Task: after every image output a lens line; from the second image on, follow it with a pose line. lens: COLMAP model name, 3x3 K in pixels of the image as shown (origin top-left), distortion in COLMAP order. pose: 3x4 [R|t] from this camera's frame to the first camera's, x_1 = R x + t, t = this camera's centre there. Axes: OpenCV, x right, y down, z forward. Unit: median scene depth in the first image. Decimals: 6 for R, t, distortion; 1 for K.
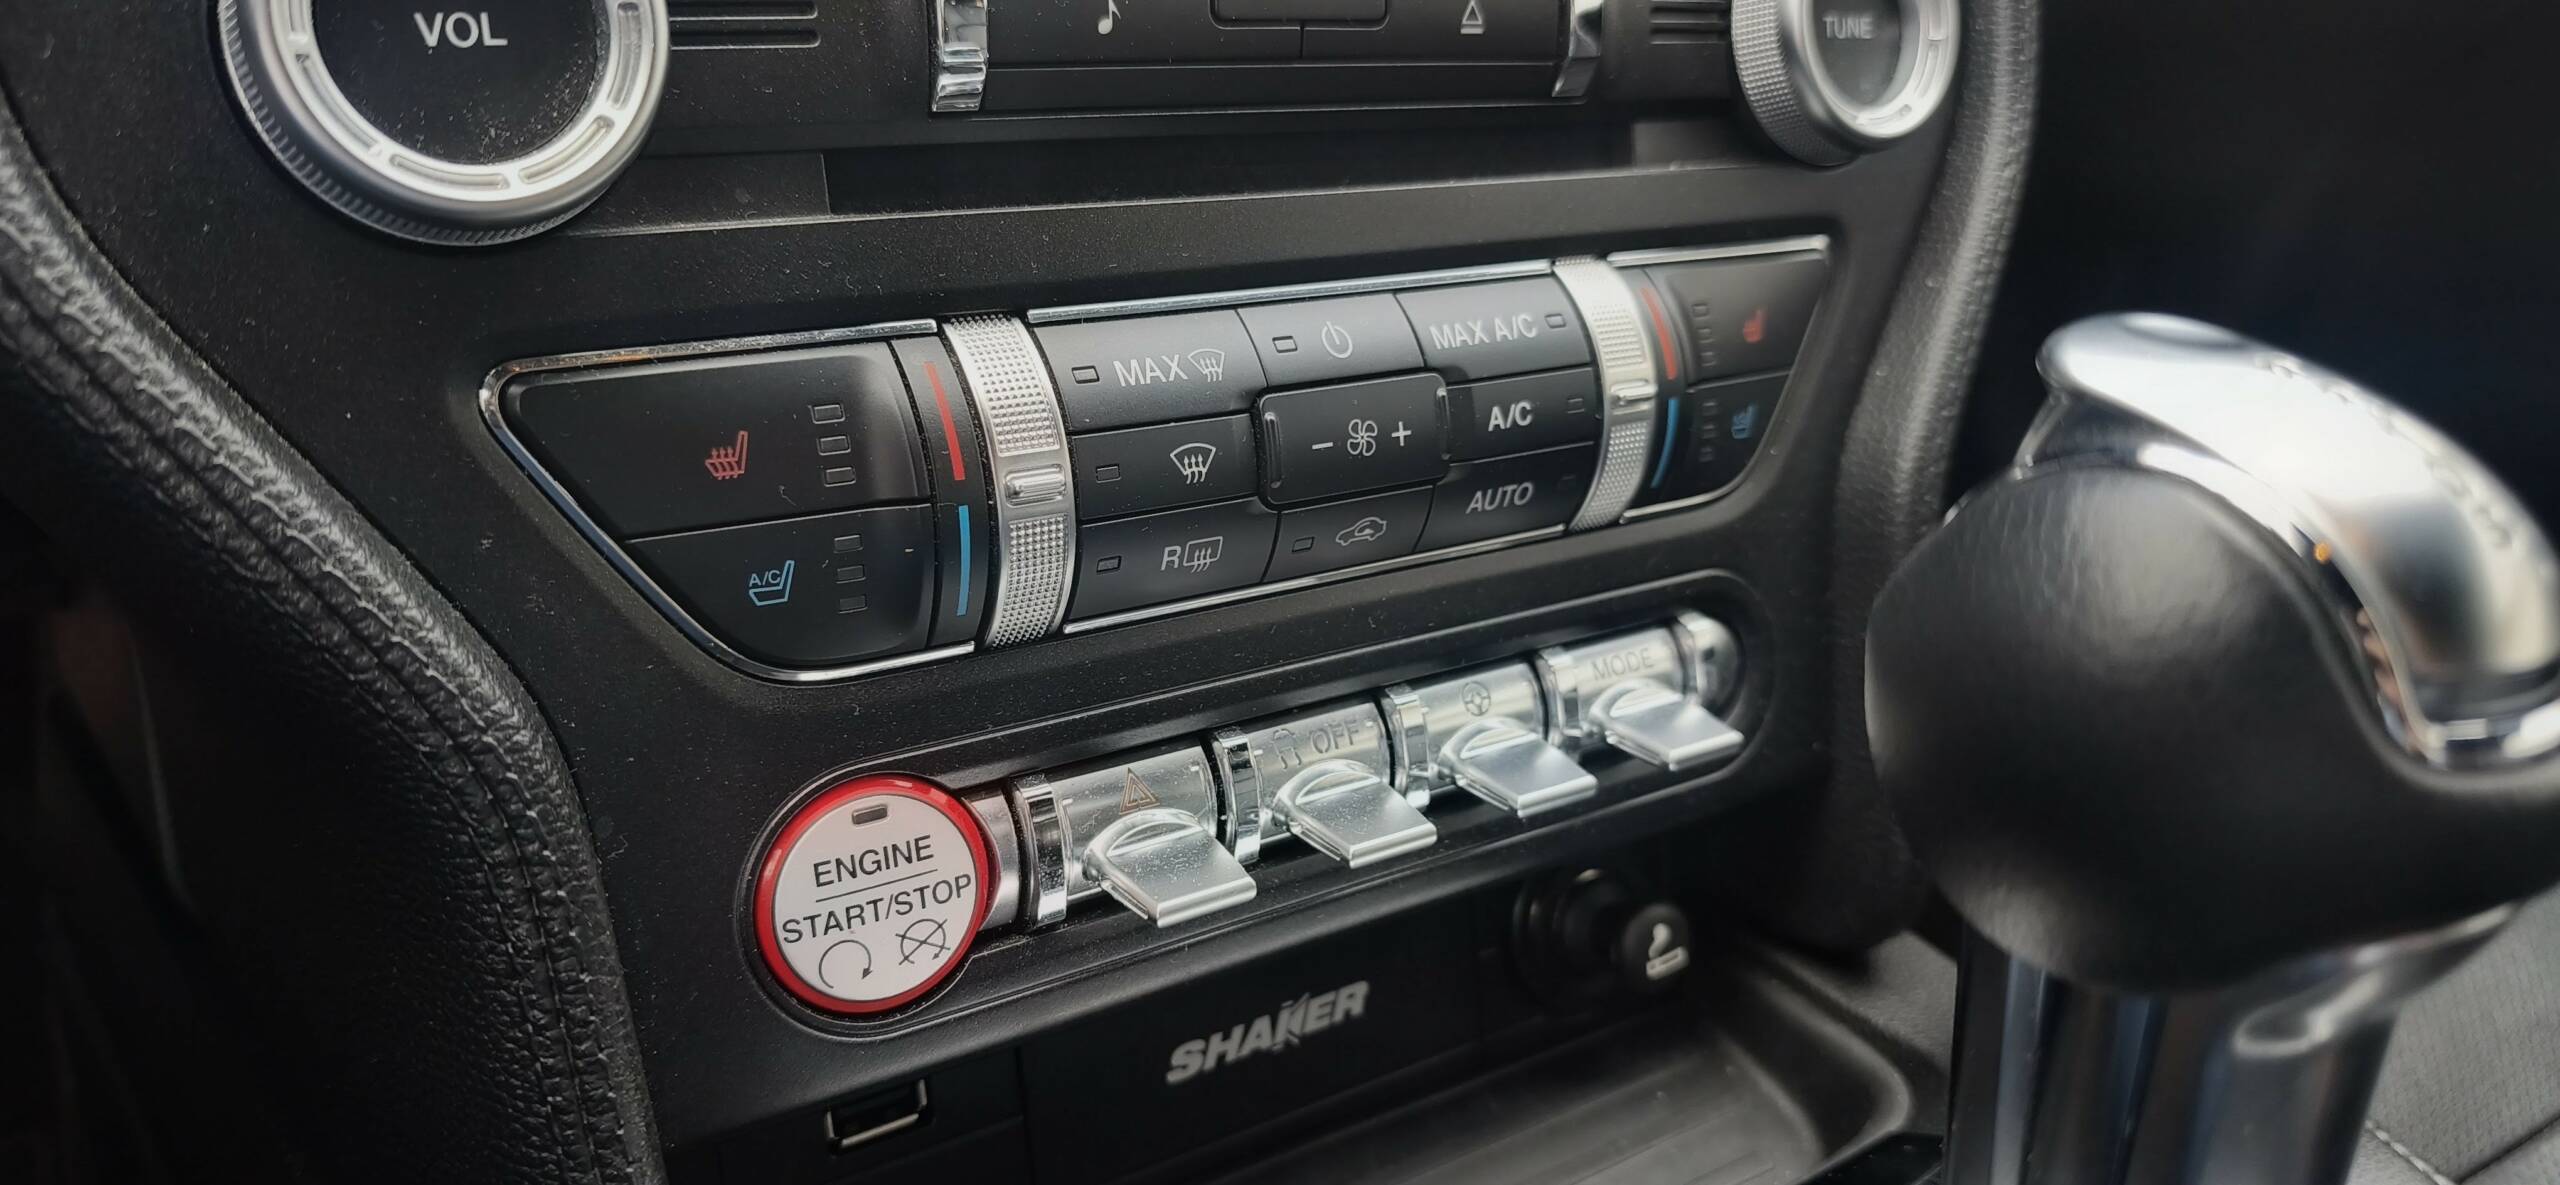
lens RADIAL K [[1802.9, 0, 1280.0], [0, 1802.9, 592.5], [0, 0, 1]] dist [0.030945, -0.001610]
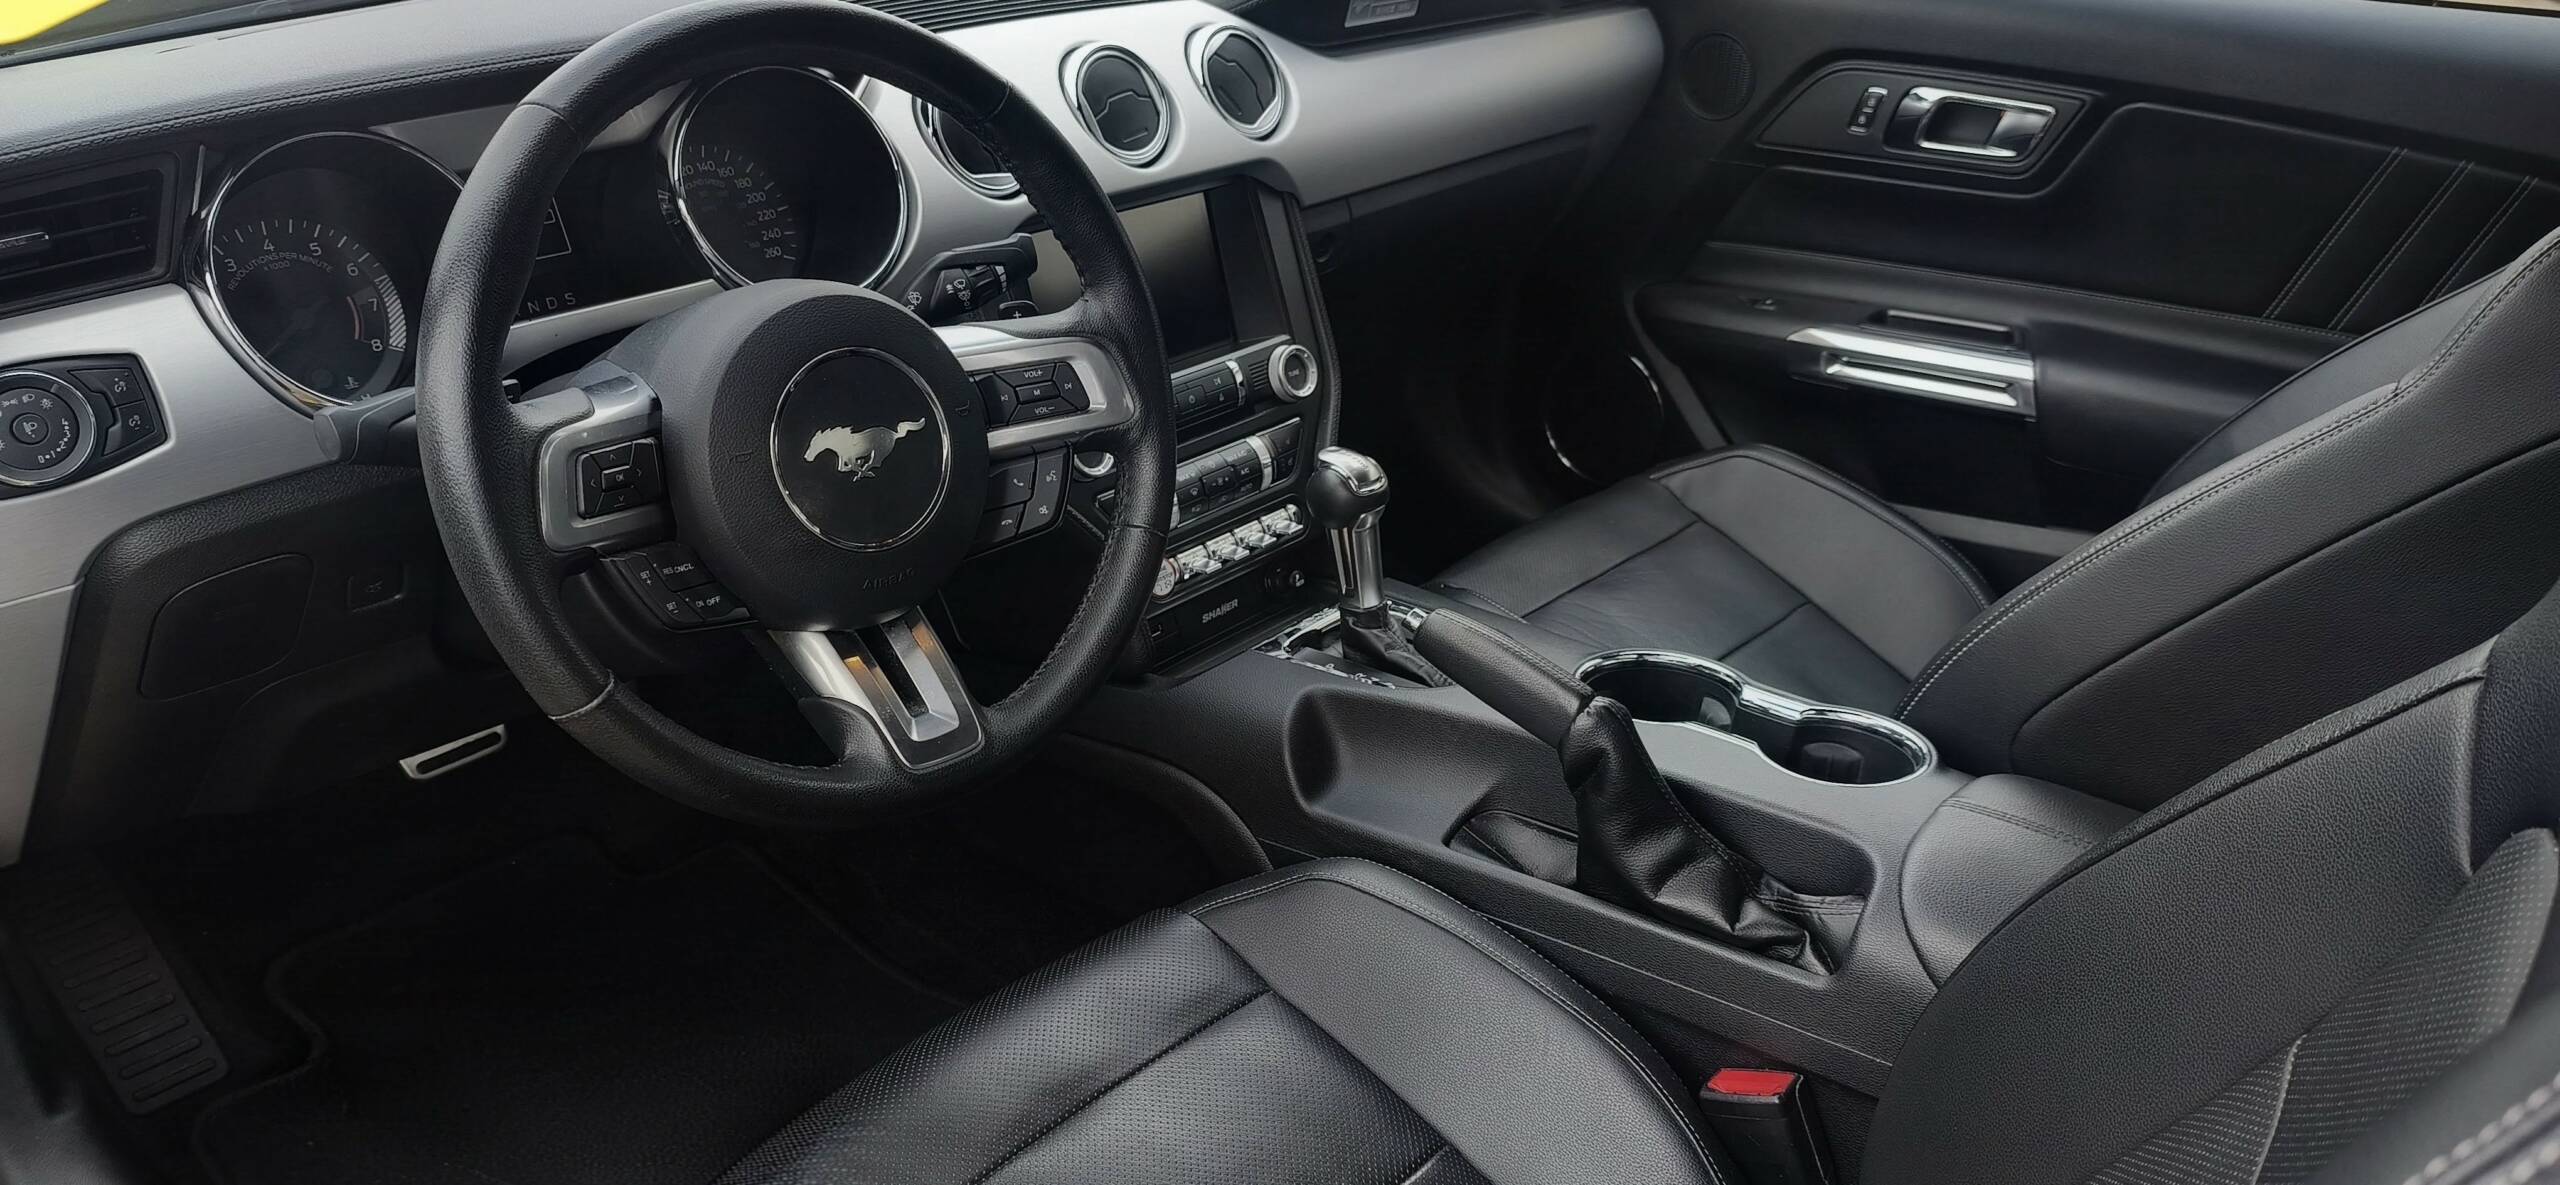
lens RADIAL K [[1802.9, 0, 1280.0], [0, 1802.9, 592.5], [0, 0, 1]] dist [0.030945, -0.001610]
pose [[0.958210, -0.213156, 0.190785, -0.762309], [0.213255, 0.976787, 0.020259, 0.143166], [-0.190675, 0.021273, 0.981423, -3.718426]]
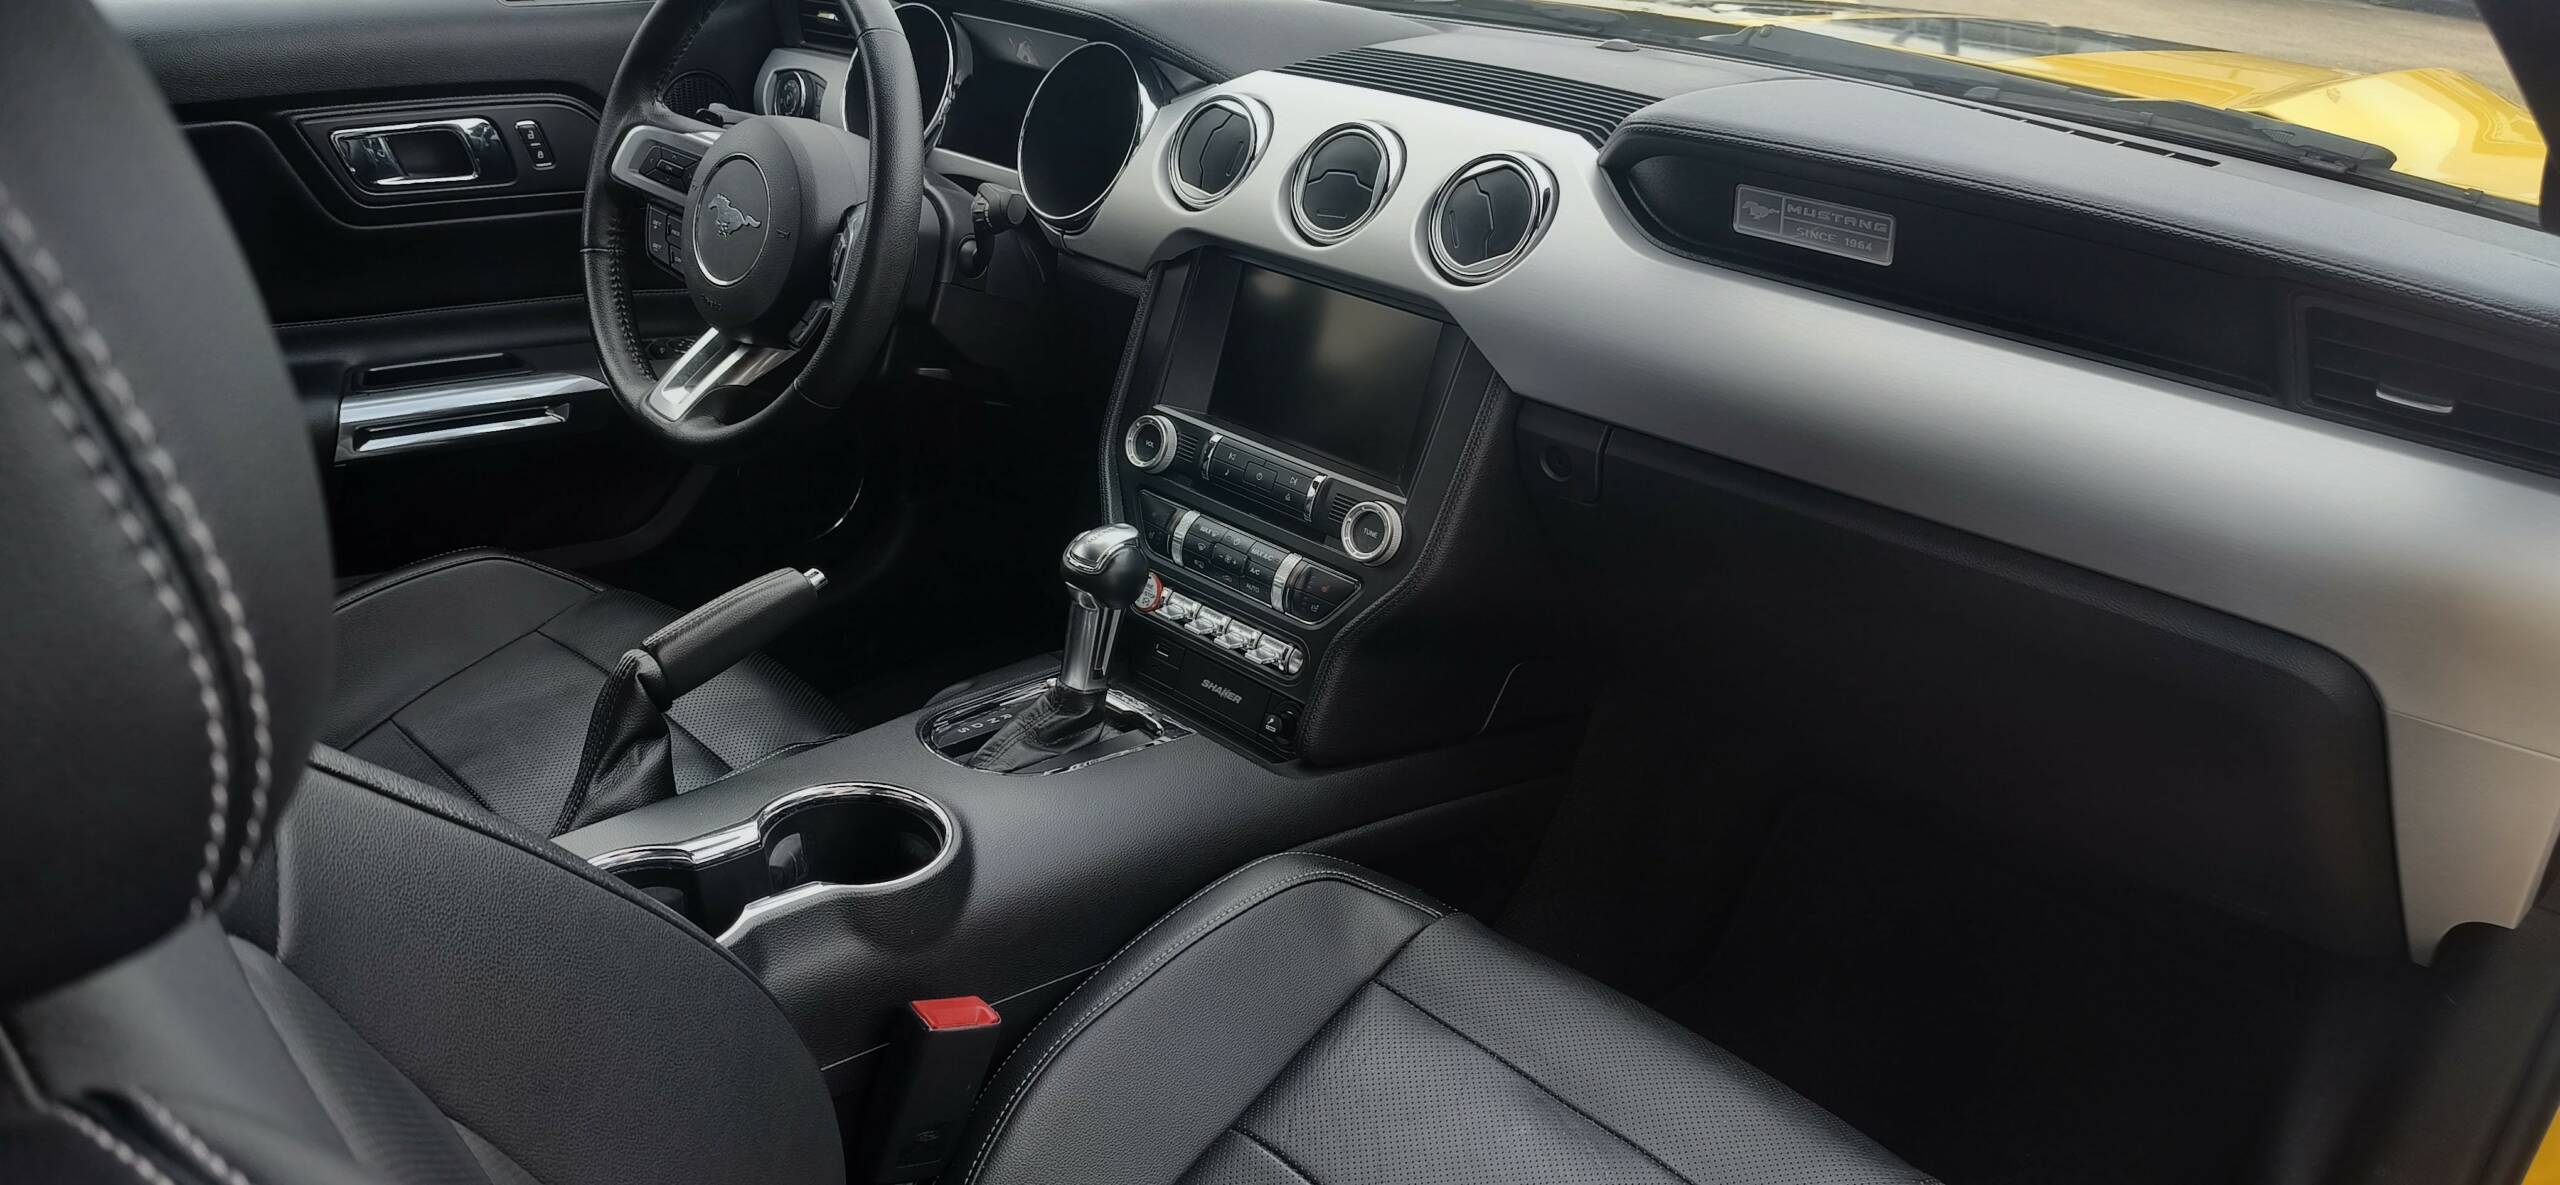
lens RADIAL K [[1802.9, 0, 1280.0], [0, 1802.9, 592.5], [0, 0, 1]] dist [0.030945, -0.001610]
pose [[0.222054, 0.299298, -0.927962, 4.300499], [-0.469347, 0.867015, 0.167329, -0.823008], [0.854638, 0.398379, 0.332998, -0.482096]]
